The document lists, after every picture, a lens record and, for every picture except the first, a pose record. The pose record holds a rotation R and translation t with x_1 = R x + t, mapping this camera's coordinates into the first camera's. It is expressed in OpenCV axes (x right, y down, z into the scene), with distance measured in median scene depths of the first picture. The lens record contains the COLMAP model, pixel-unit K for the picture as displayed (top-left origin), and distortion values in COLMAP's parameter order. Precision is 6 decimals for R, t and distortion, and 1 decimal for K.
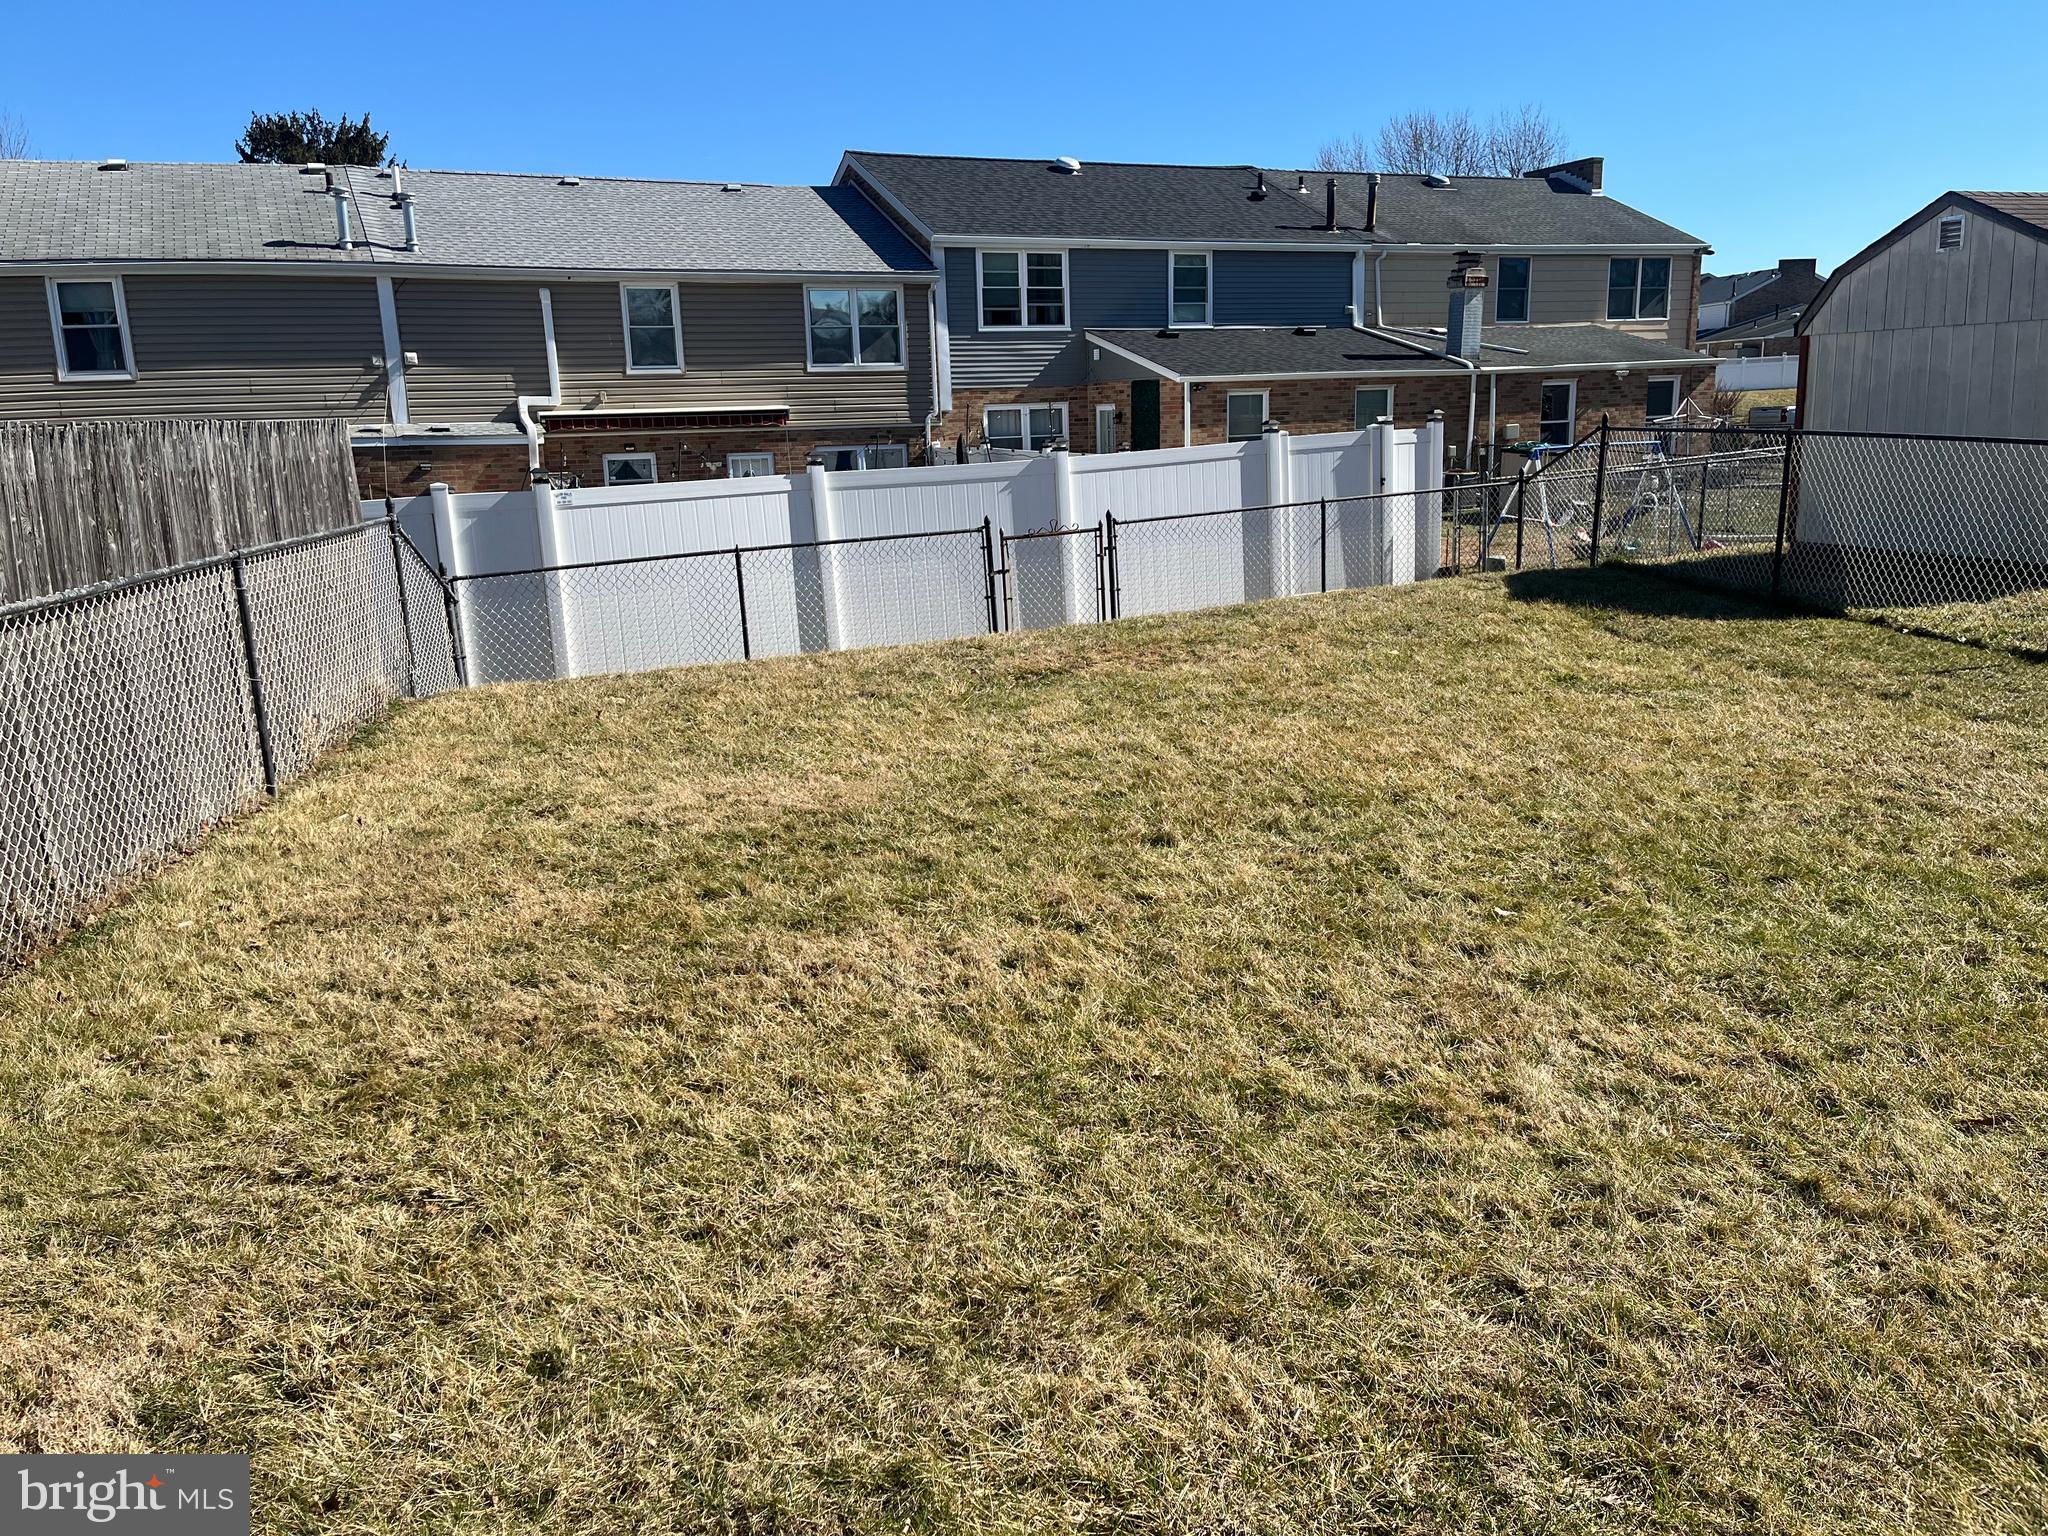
lens RADIAL K [[1573.5, 0, 1098.2], [0, 1573.5, 772.9], [0, 0, 1]] dist [0.056915, -0.061860]
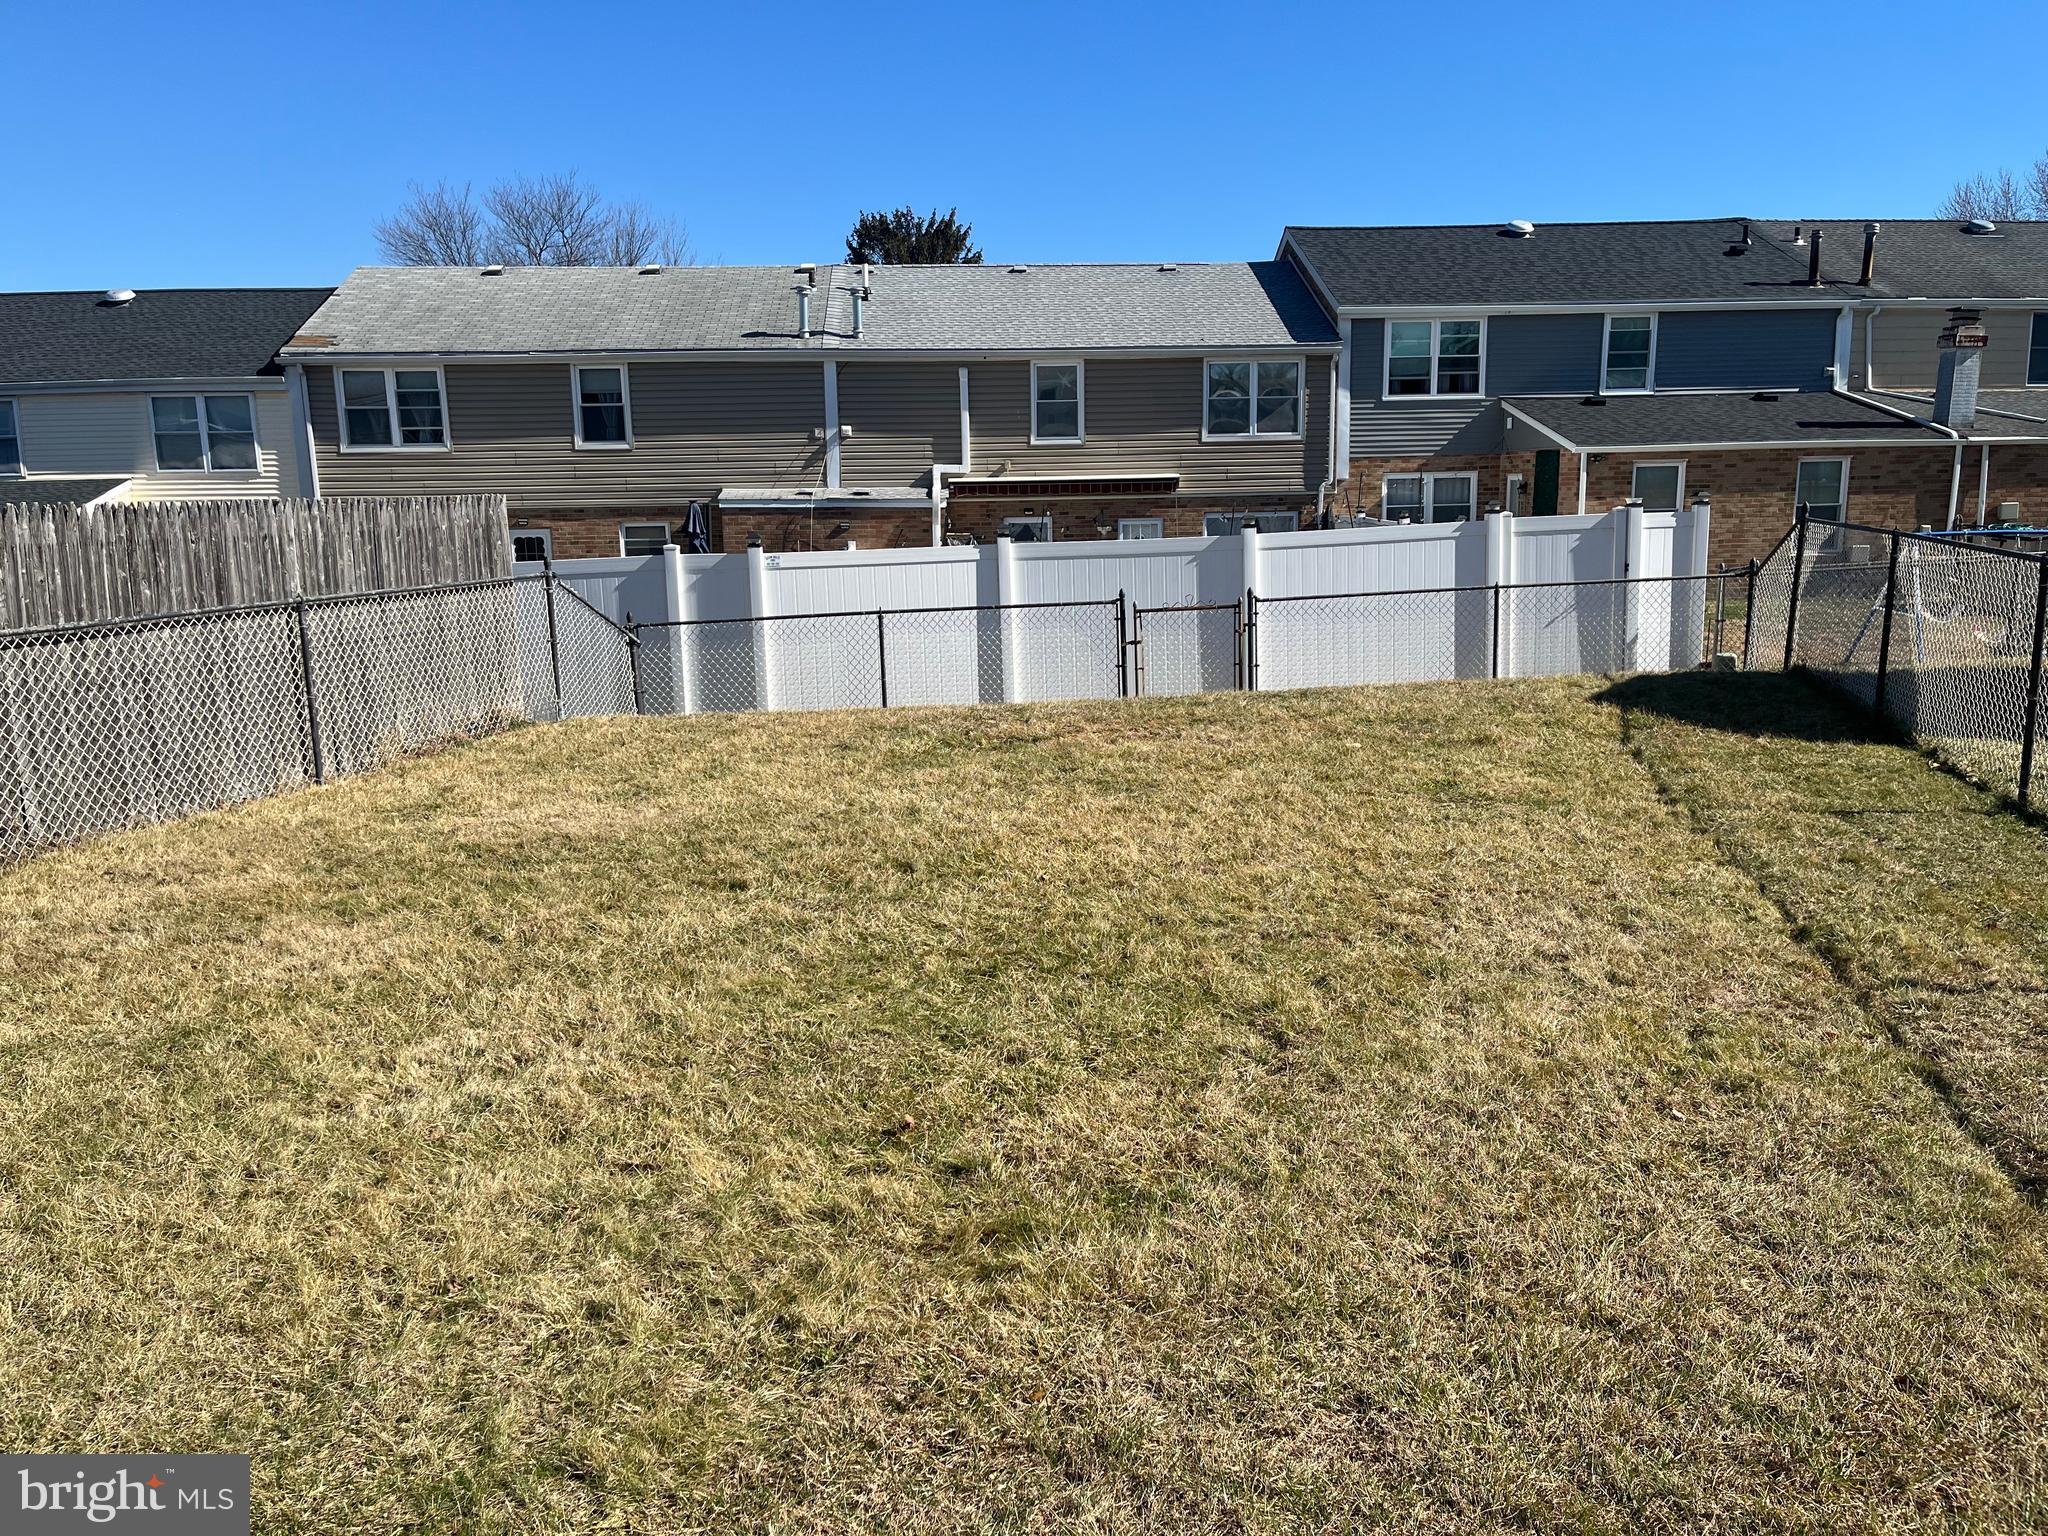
lens RADIAL K [[1573.5, 0, 1037.9], [0, 1573.5, 784.4], [0, 0, 1]] dist [0.056915, -0.061860]
pose [[0.925490, 0.085713, -0.368946, 0.119827], [-0.096381, 0.995289, -0.010546, -0.007249], [0.366304, 0.045319, 0.929391, 0.003308]]
